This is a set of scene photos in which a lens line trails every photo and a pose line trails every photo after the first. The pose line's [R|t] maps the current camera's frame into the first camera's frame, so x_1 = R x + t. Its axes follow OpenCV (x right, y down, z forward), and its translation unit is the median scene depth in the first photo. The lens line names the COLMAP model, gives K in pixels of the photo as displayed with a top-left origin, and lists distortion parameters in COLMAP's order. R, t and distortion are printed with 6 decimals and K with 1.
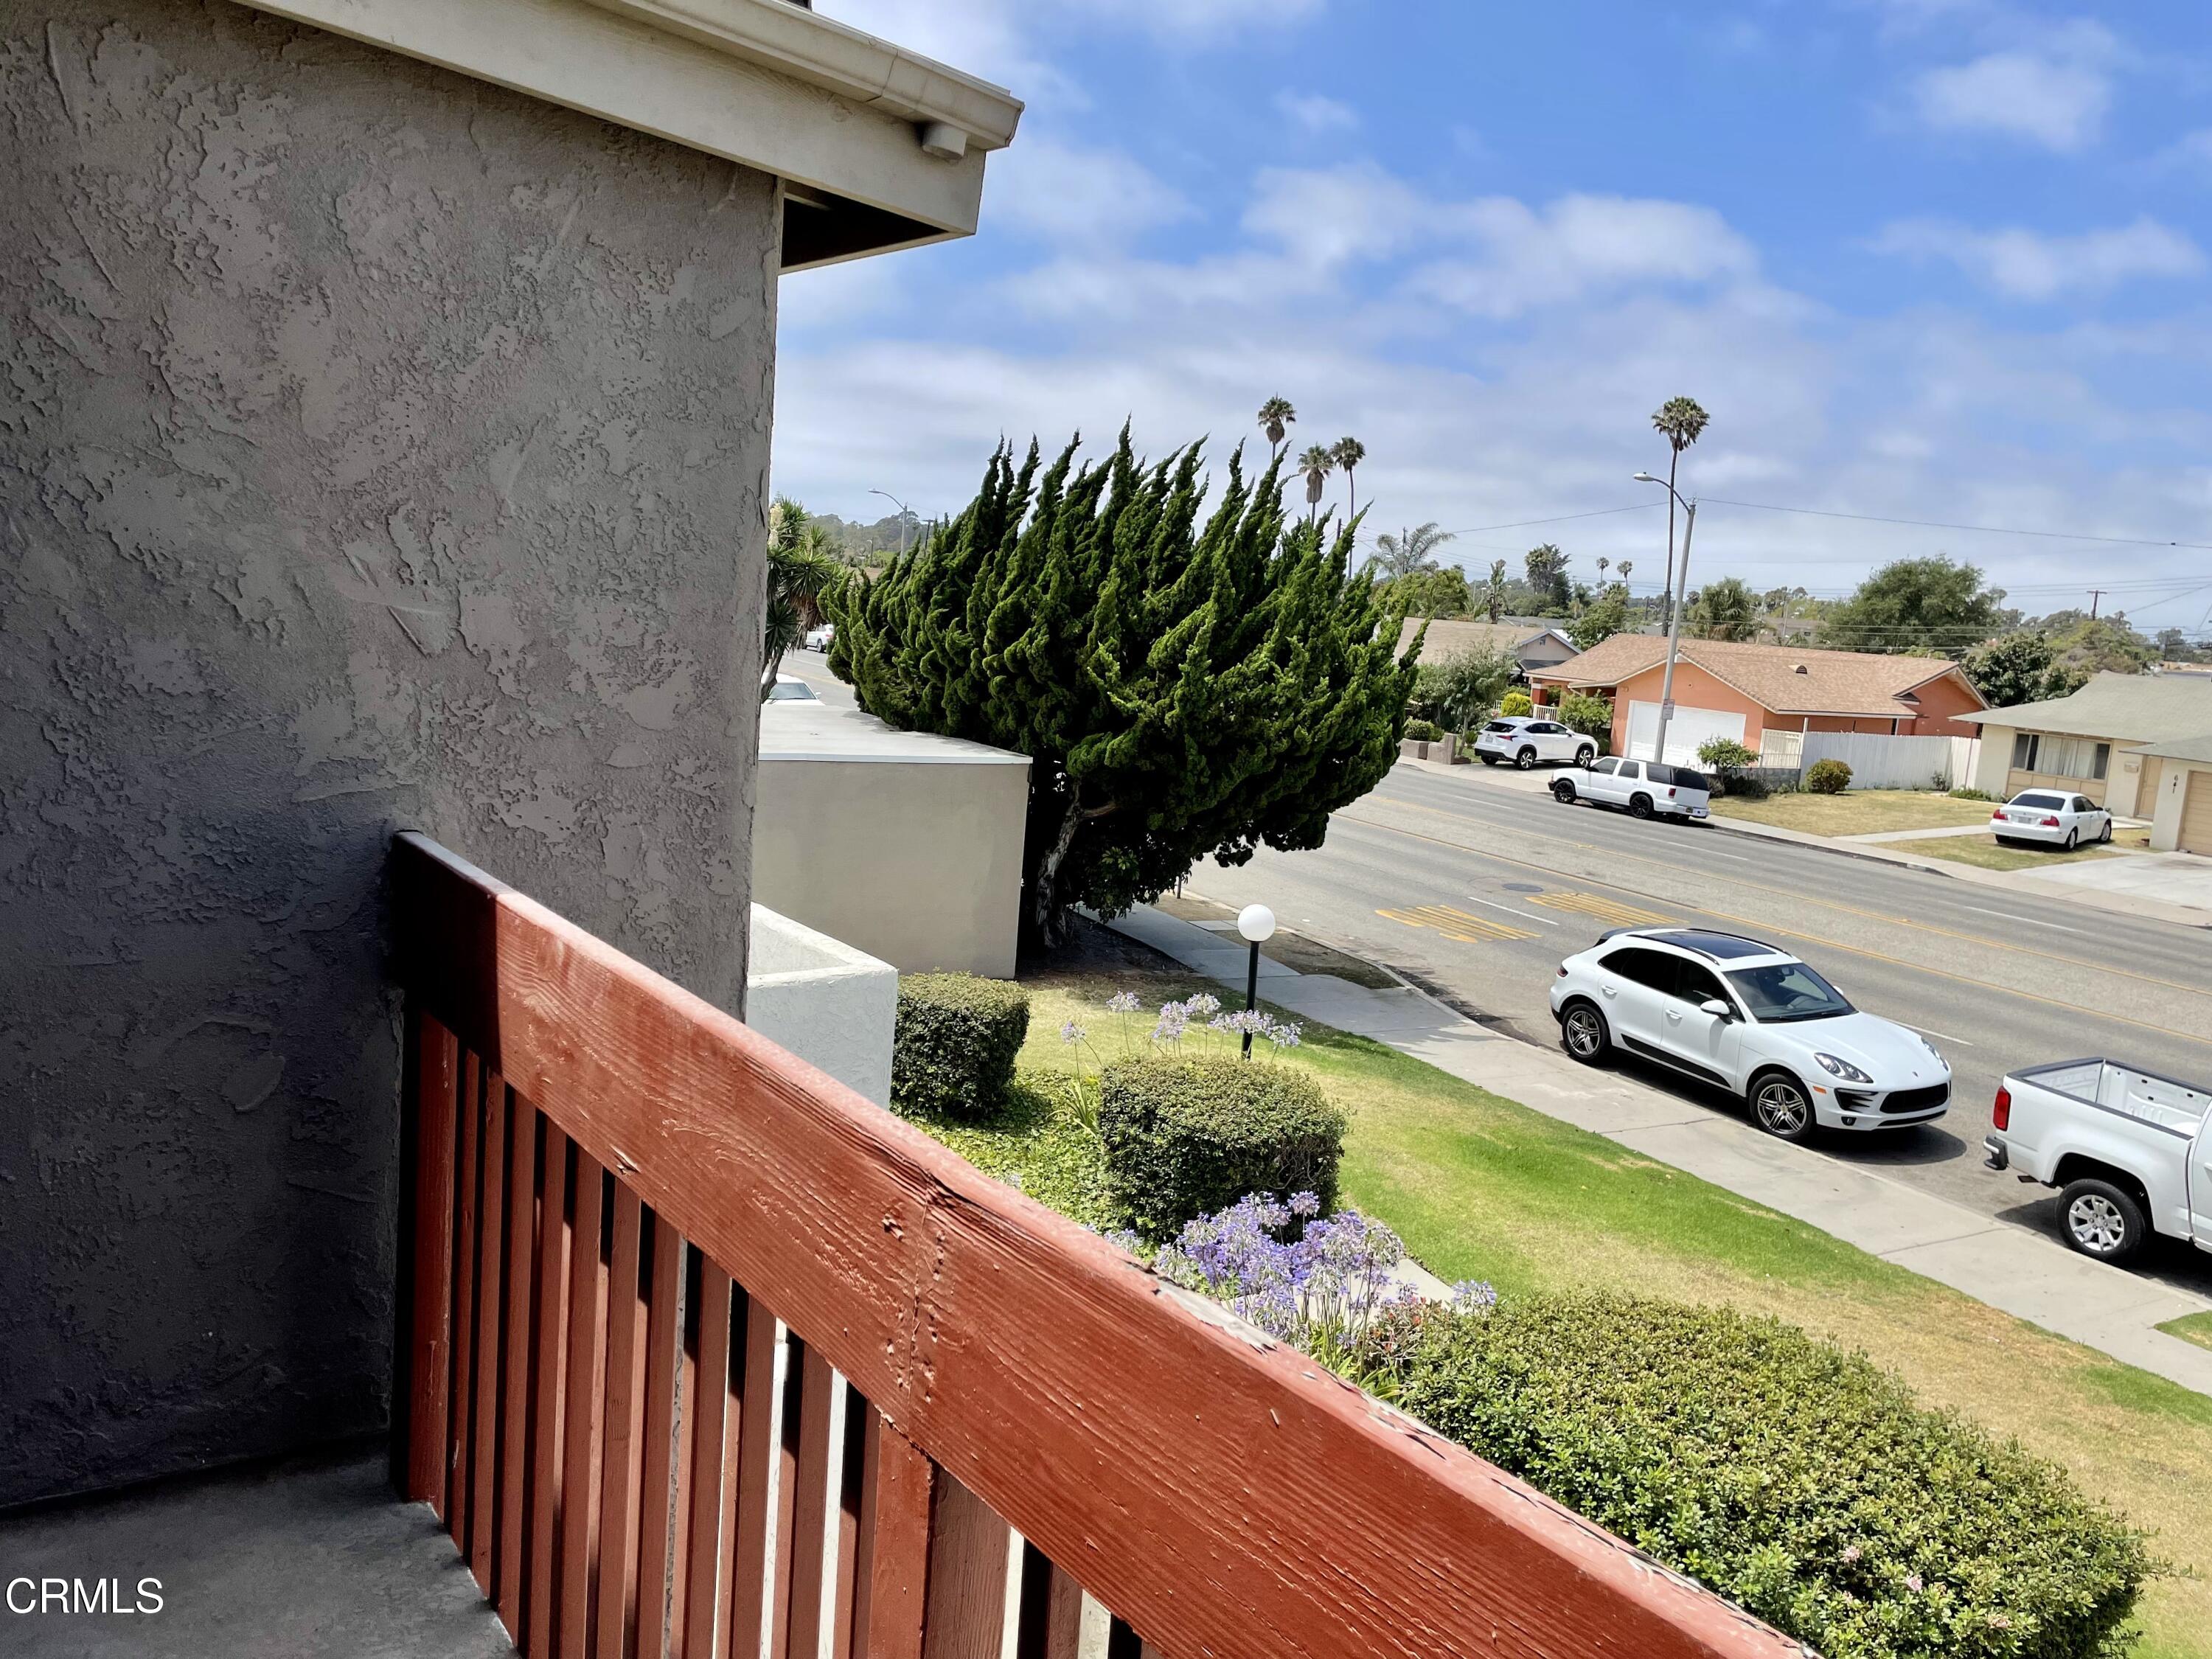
lens RADIAL K [[1670.9, 0, 1123.2], [0, 1670.9, 829.5], [0, 0, 1]] dist [0.078537, -0.098644]
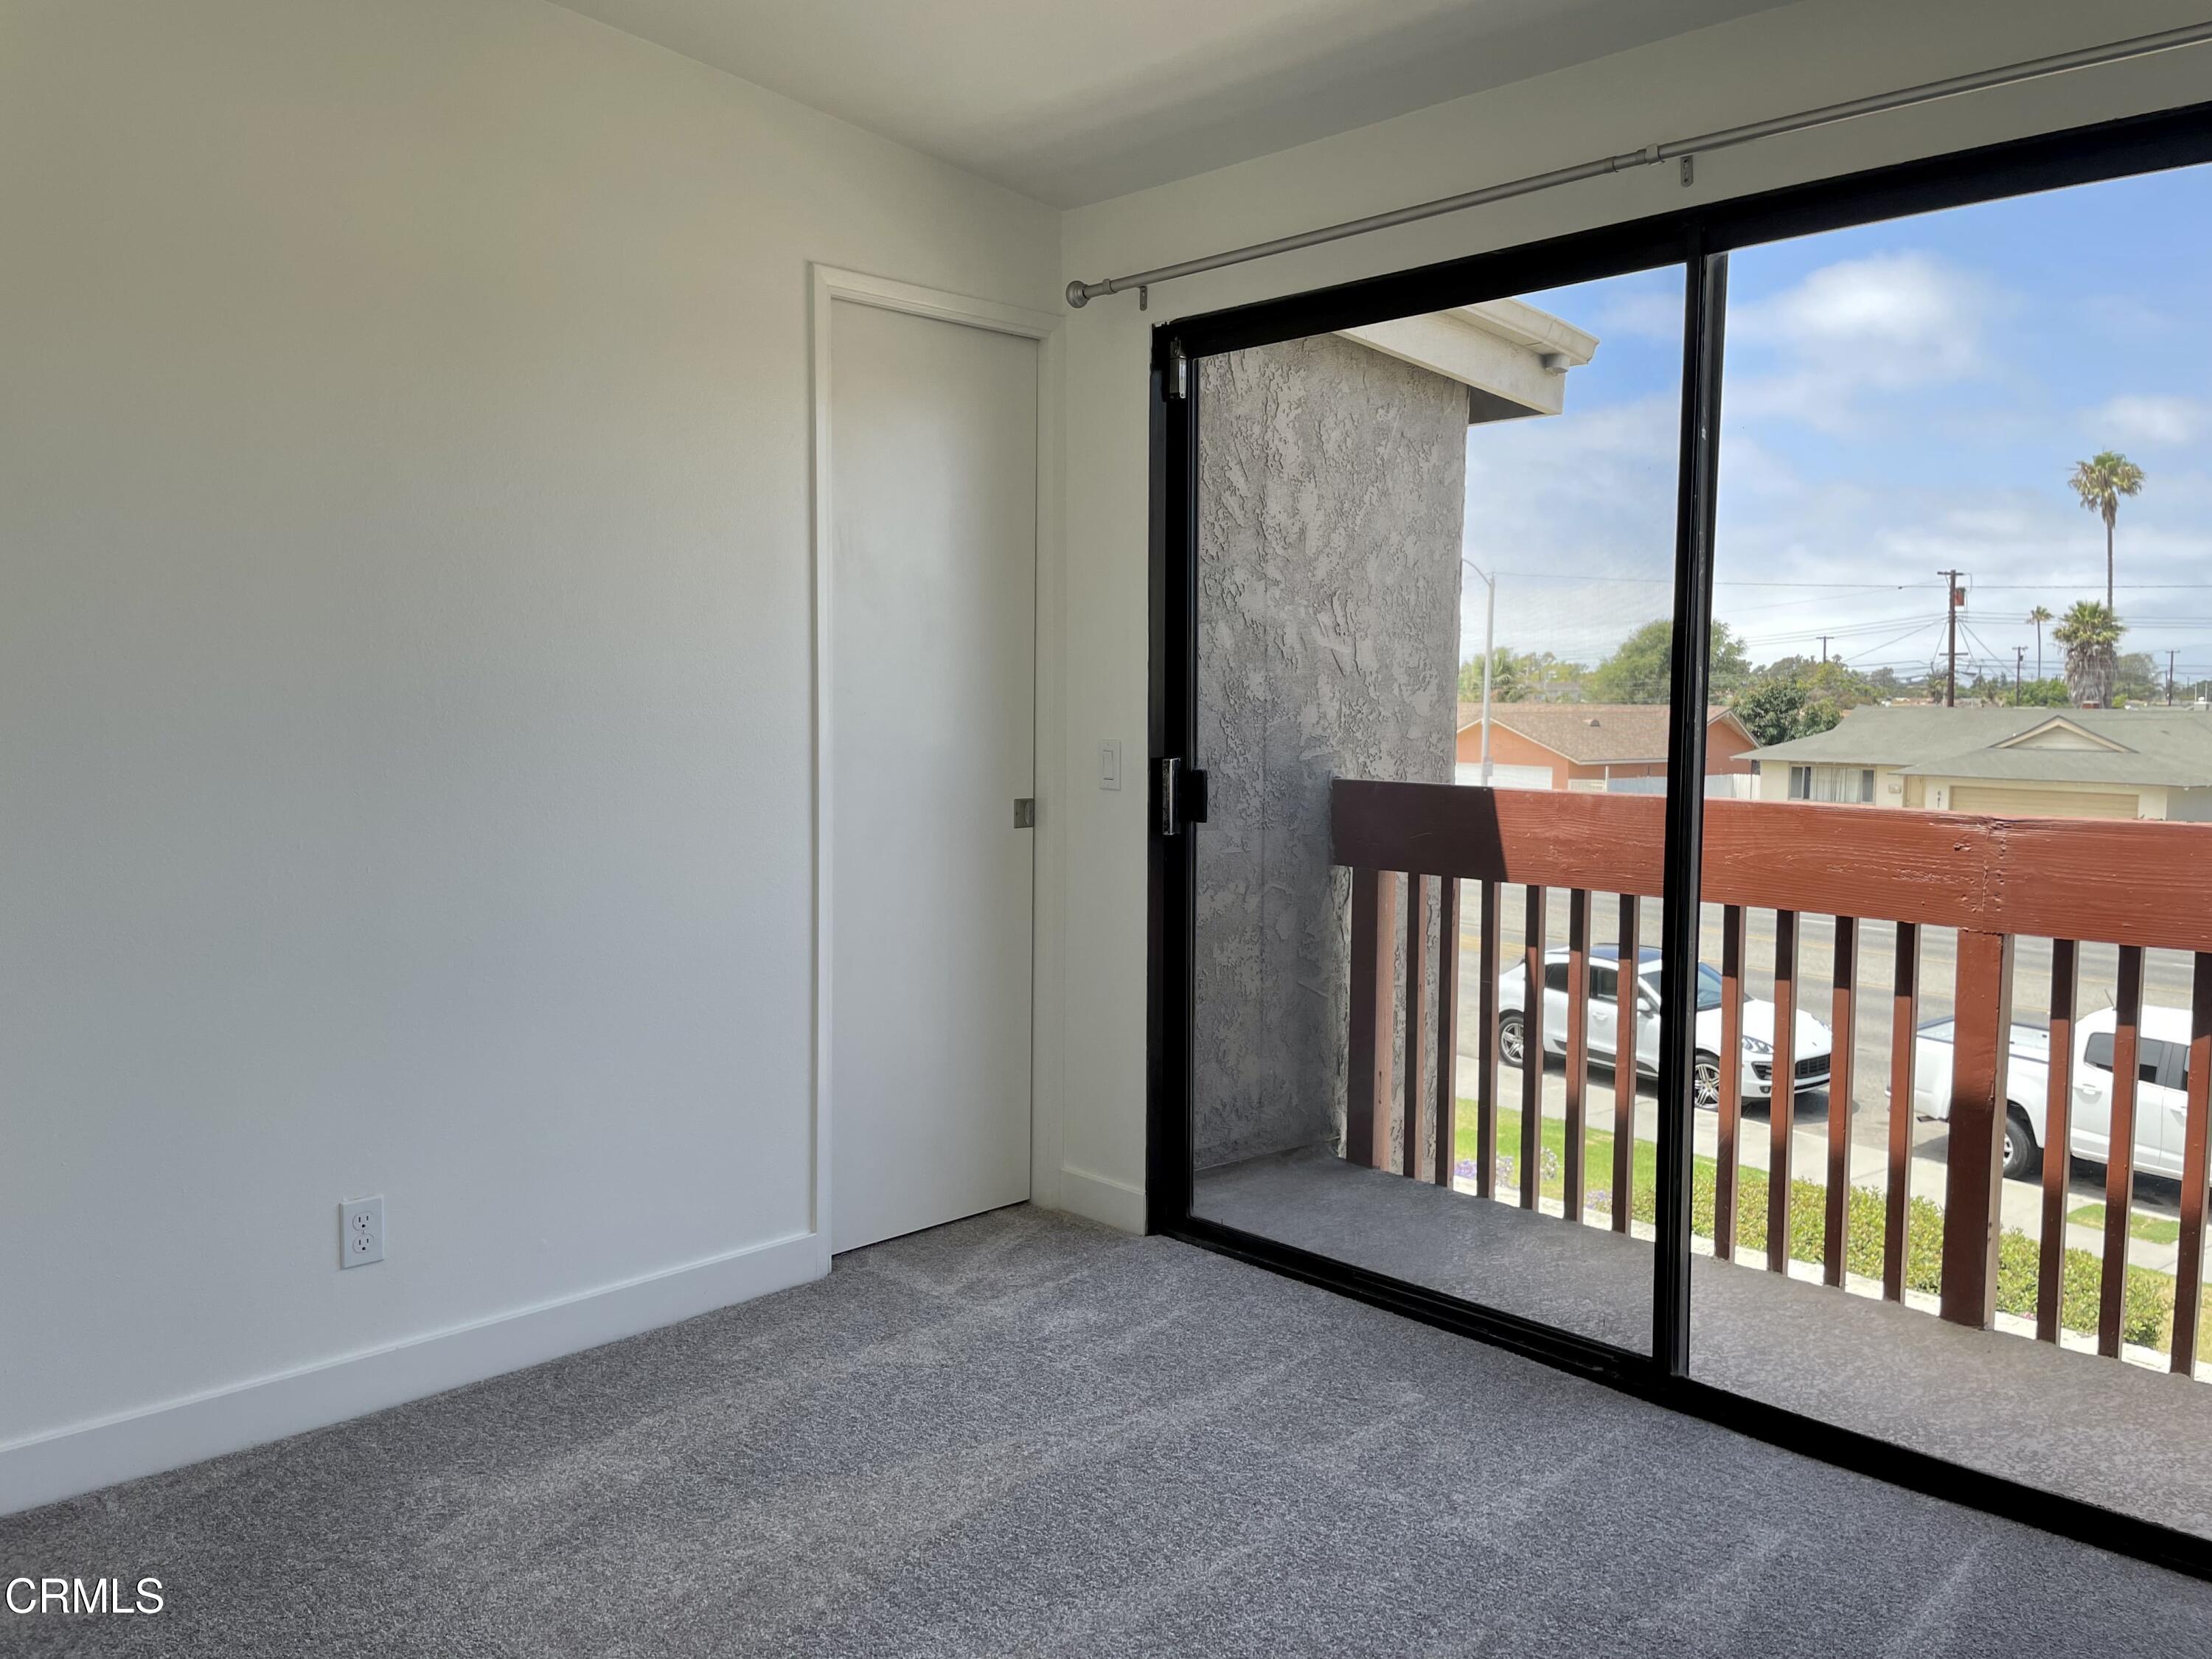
lens RADIAL K [[1670.9, 0, 1098.7], [0, 1670.9, 835.4], [0, 0, 1]] dist [0.078537, -0.098644]
pose [[0.990715, -0.078136, 0.111258, -0.874016], [0.084258, 0.995116, -0.051429, 0.129107], [-0.106696, 0.060326, 0.992460, -0.683132]]
